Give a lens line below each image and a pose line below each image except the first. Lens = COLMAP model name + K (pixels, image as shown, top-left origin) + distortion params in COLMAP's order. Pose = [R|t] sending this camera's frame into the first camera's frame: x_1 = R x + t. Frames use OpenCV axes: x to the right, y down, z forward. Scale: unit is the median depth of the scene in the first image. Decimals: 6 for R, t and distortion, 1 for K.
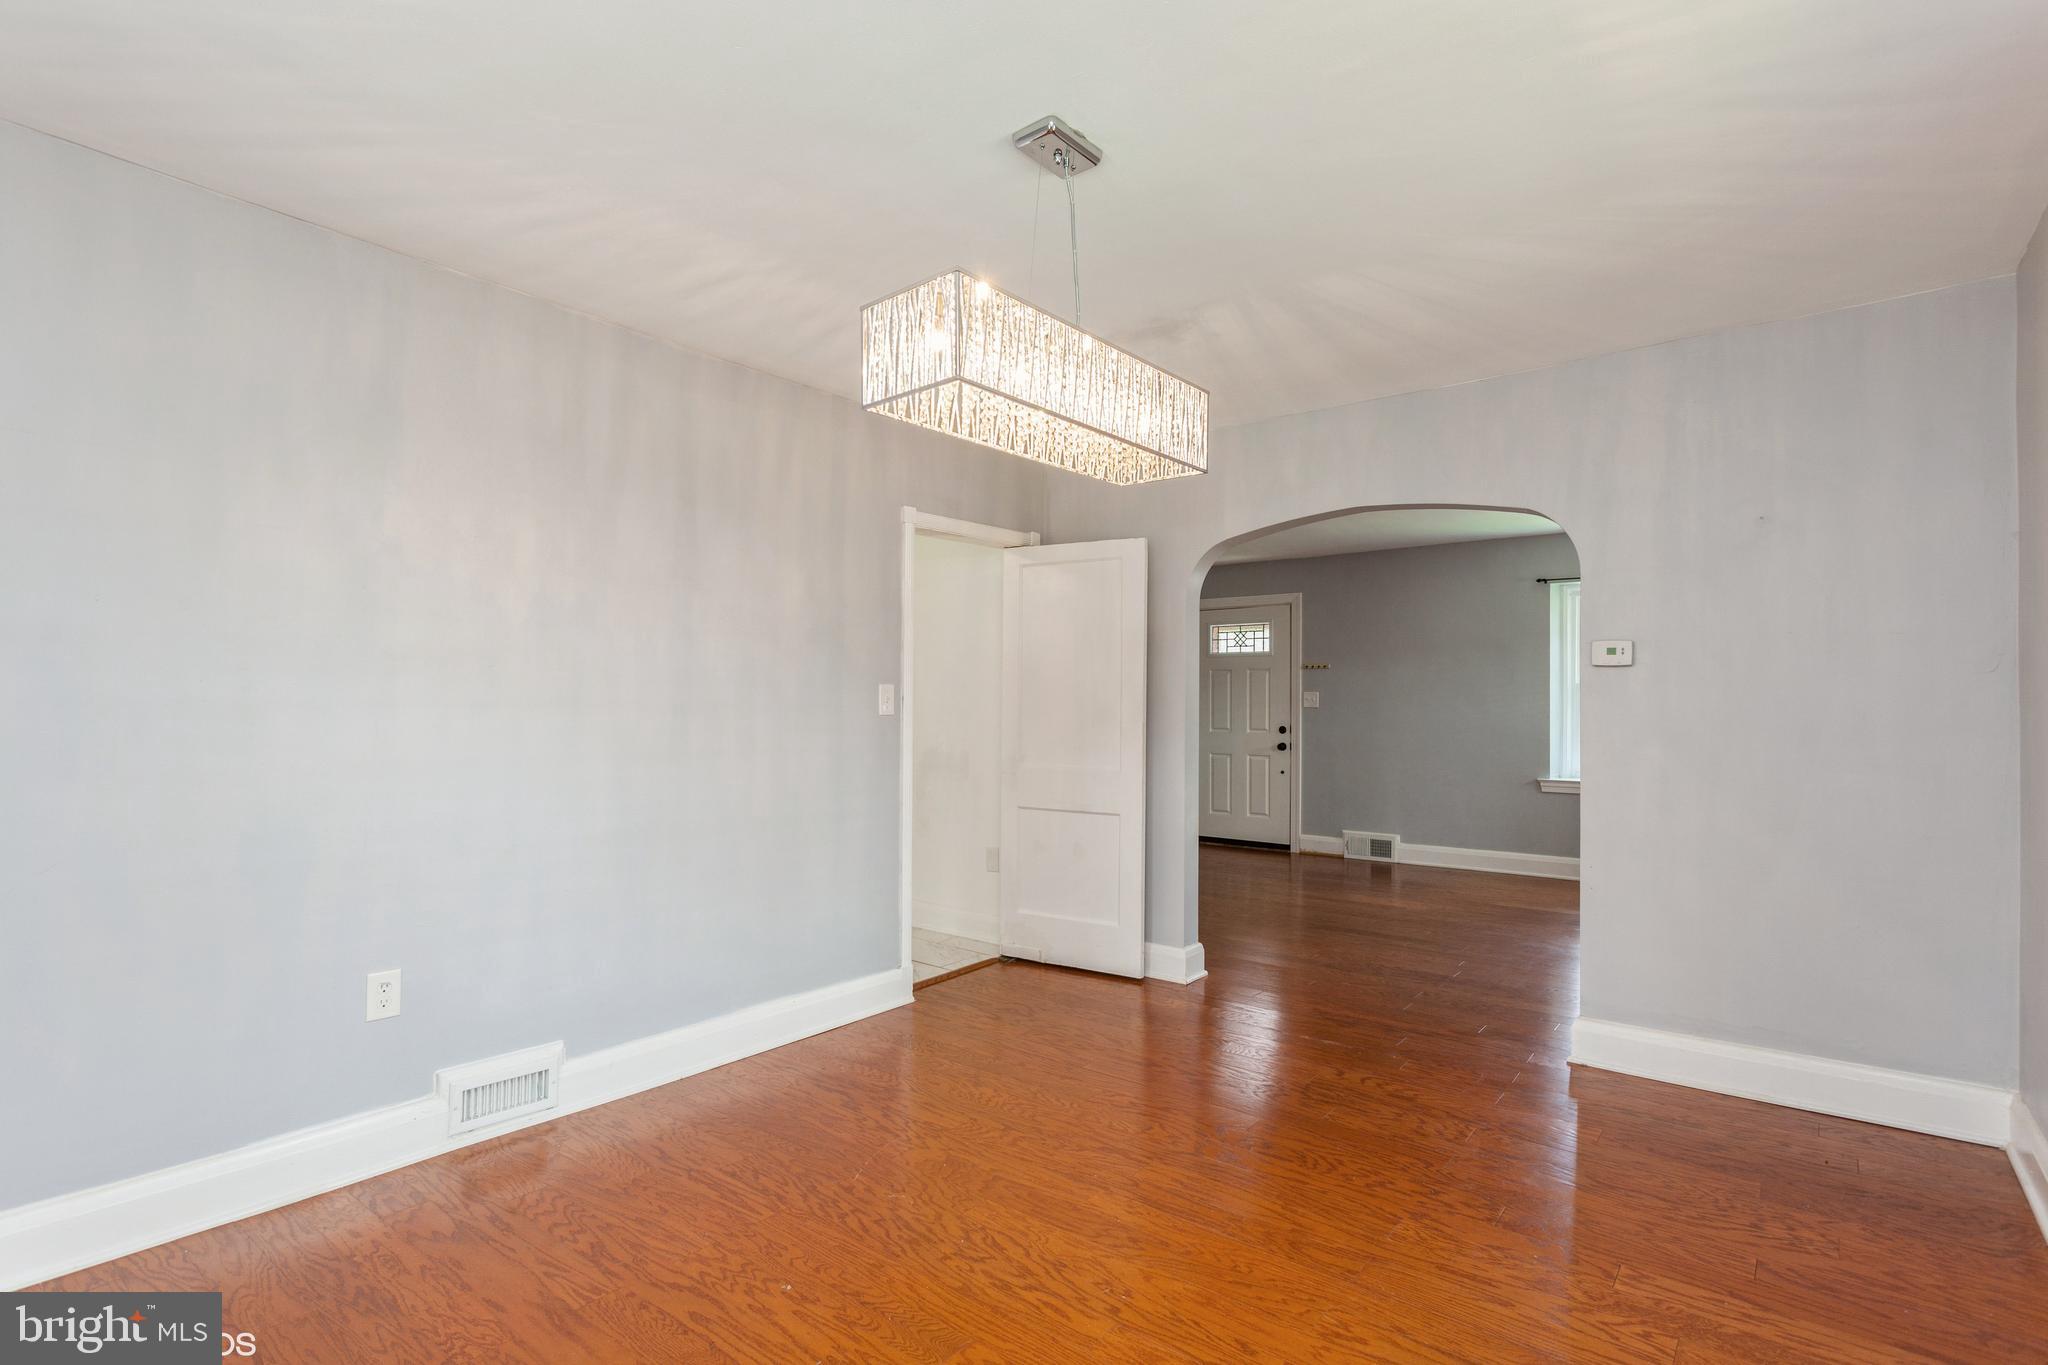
lens RADIAL K [[977.3, 0, 1036.1], [0, 977.3, 691.6], [0, 0, 1]] dist [0.001513, 0.002667]
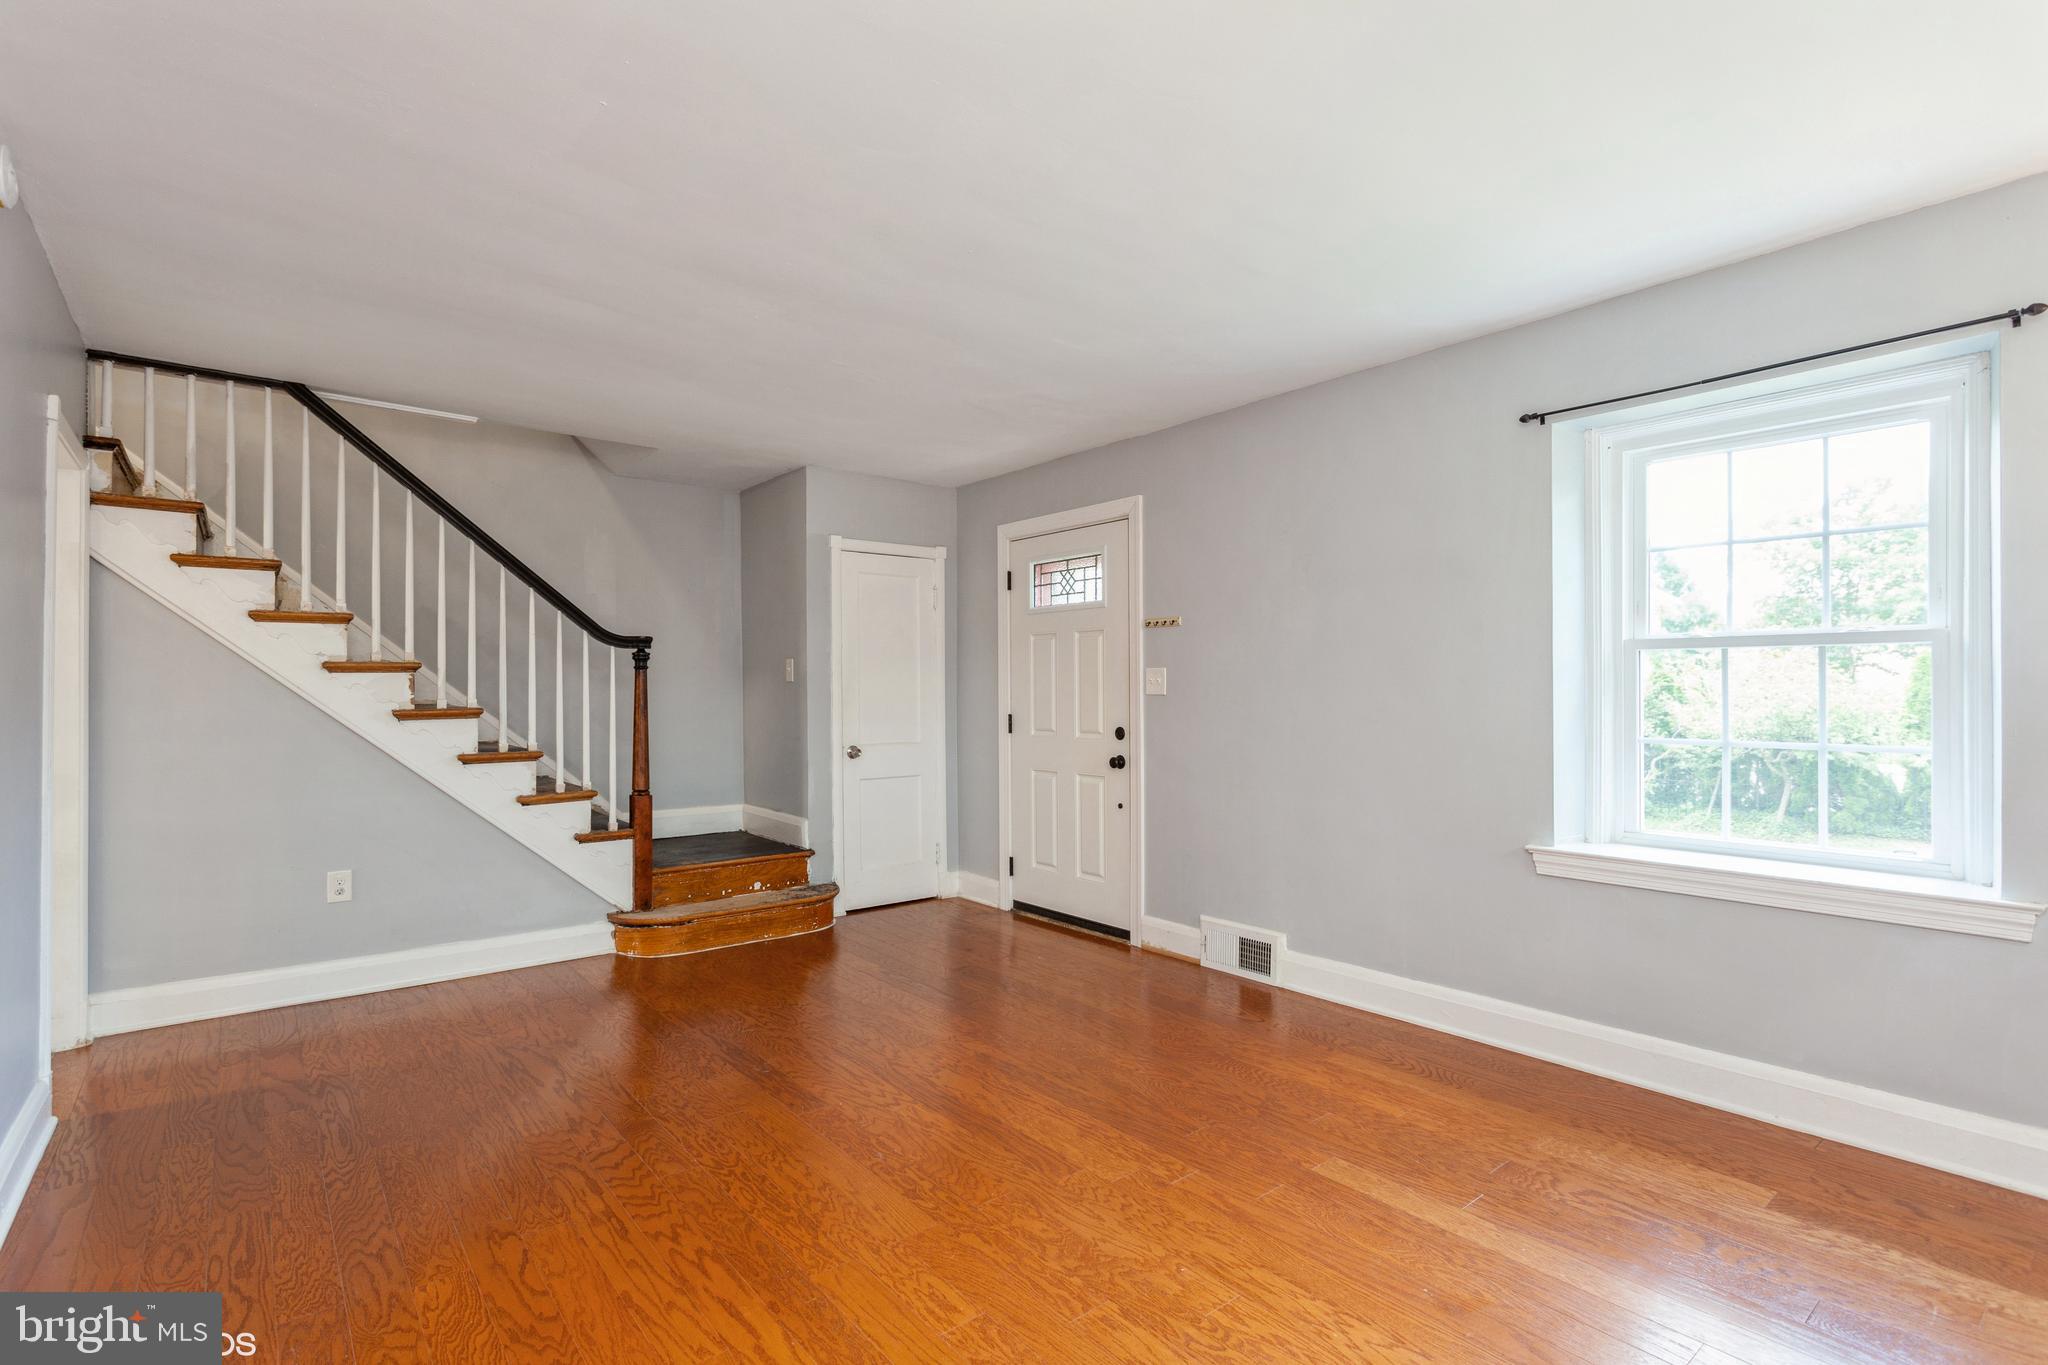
lens RADIAL K [[977.3, 0, 1020.2], [0, 977.3, 685.8], [0, 0, 1]] dist [0.001513, 0.002667]
pose [[0.974054, -0.010664, -0.226064, 0.948819], [0.012147, 0.999913, 0.005171, 0.020215], [0.225989, -0.007783, 0.974099, 1.217109]]
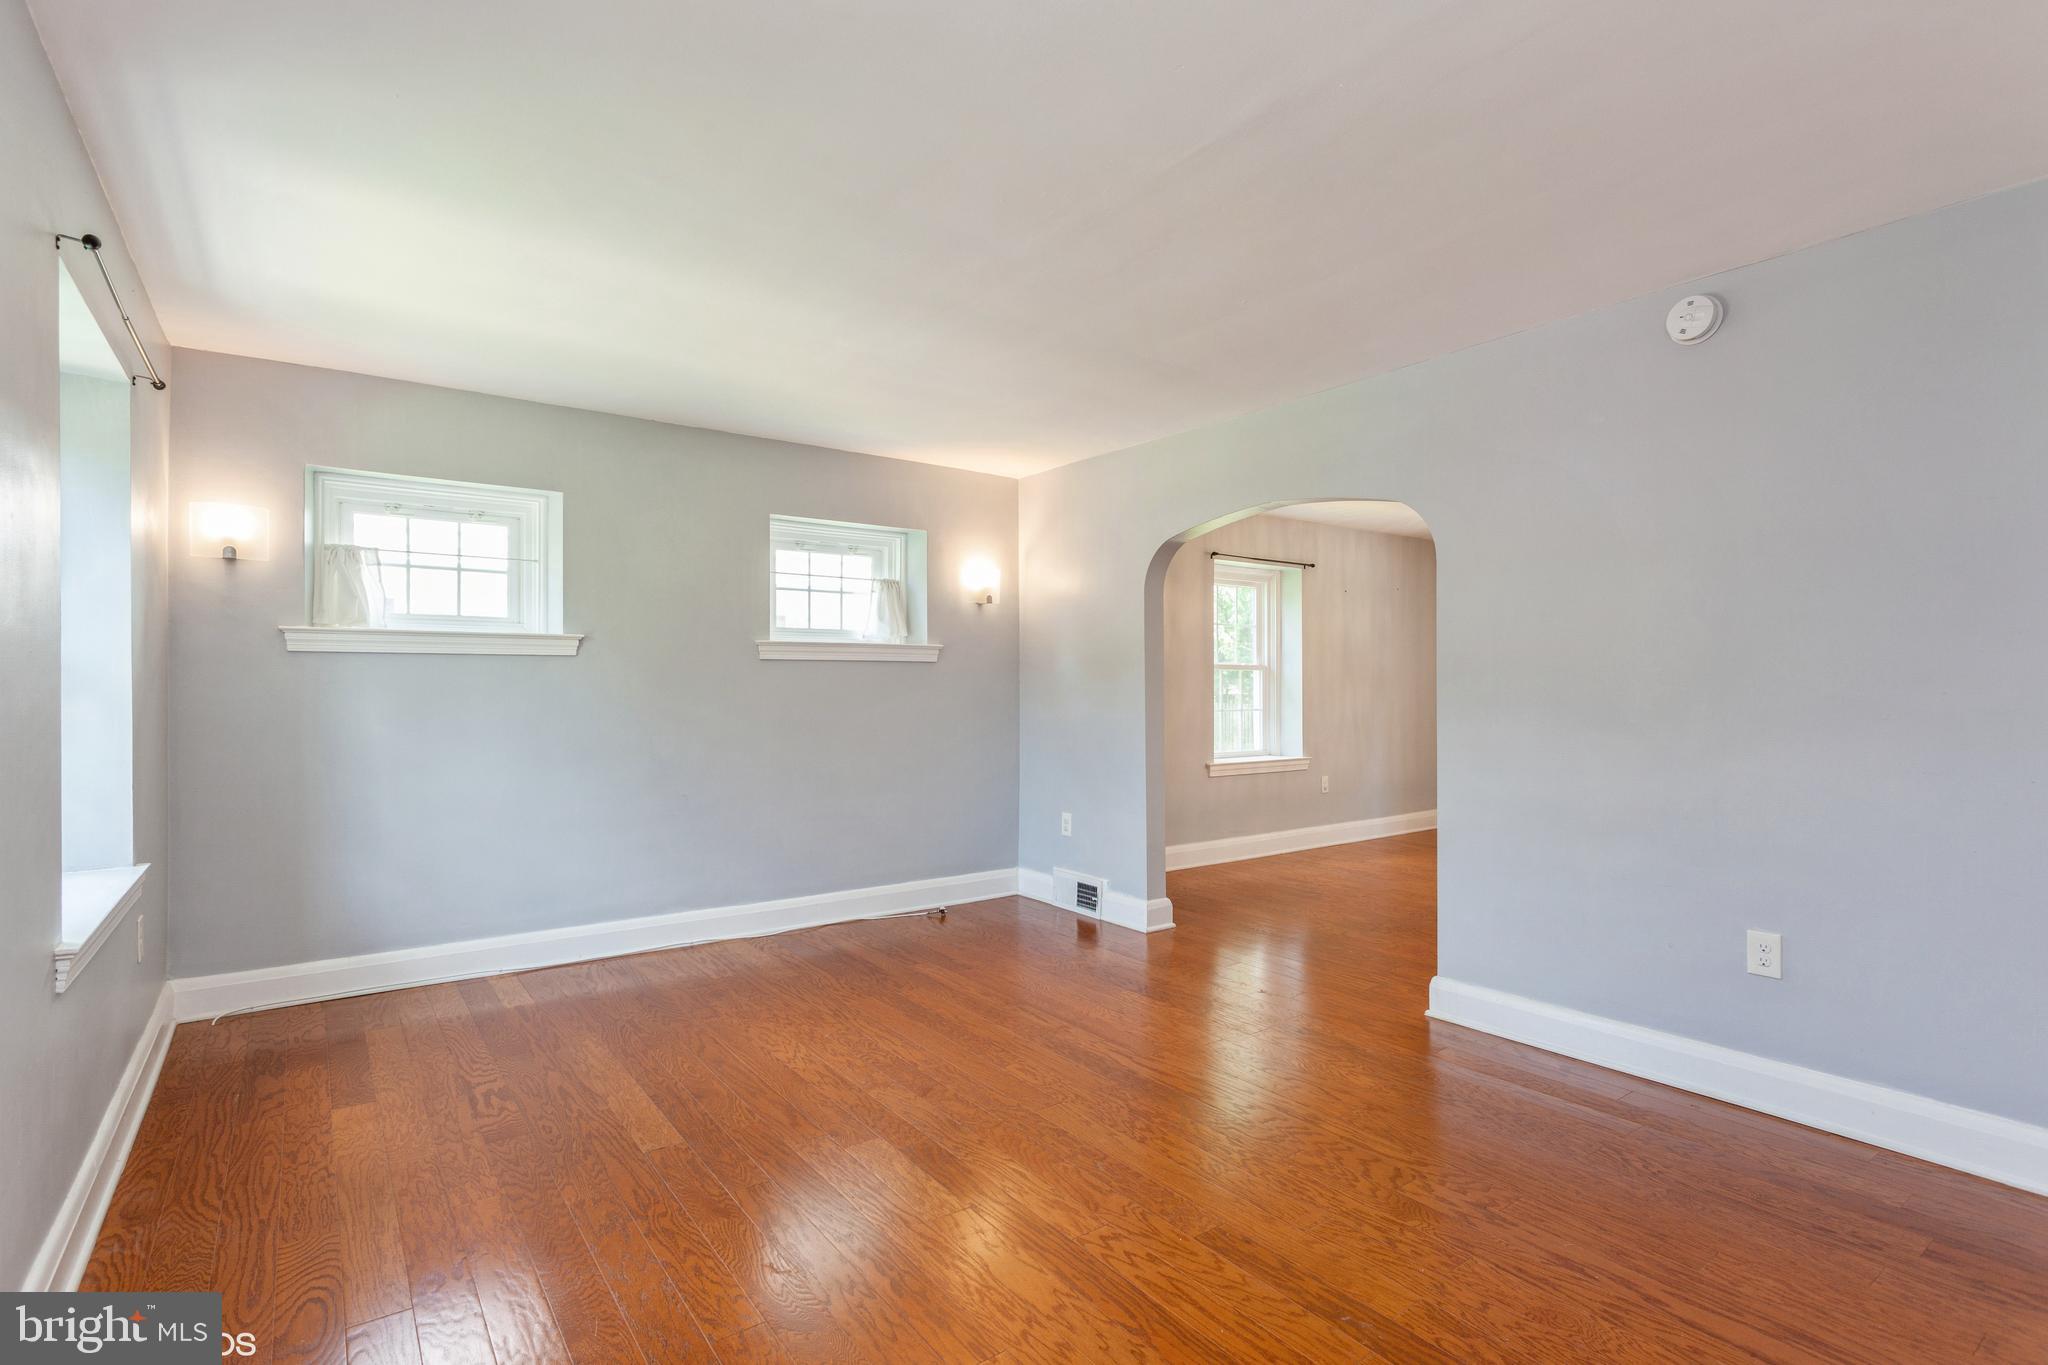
lens RADIAL K [[977.3, 0, 1020.0], [0, 977.3, 675.0], [0, 0, 1]] dist [0.001513, 0.002667]
pose [[-0.962262, -0.001031, 0.272123, 0.438324], [-0.007356, 0.999726, -0.022225, 0.040146], [-0.272025, -0.023388, -0.962006, 2.961404]]
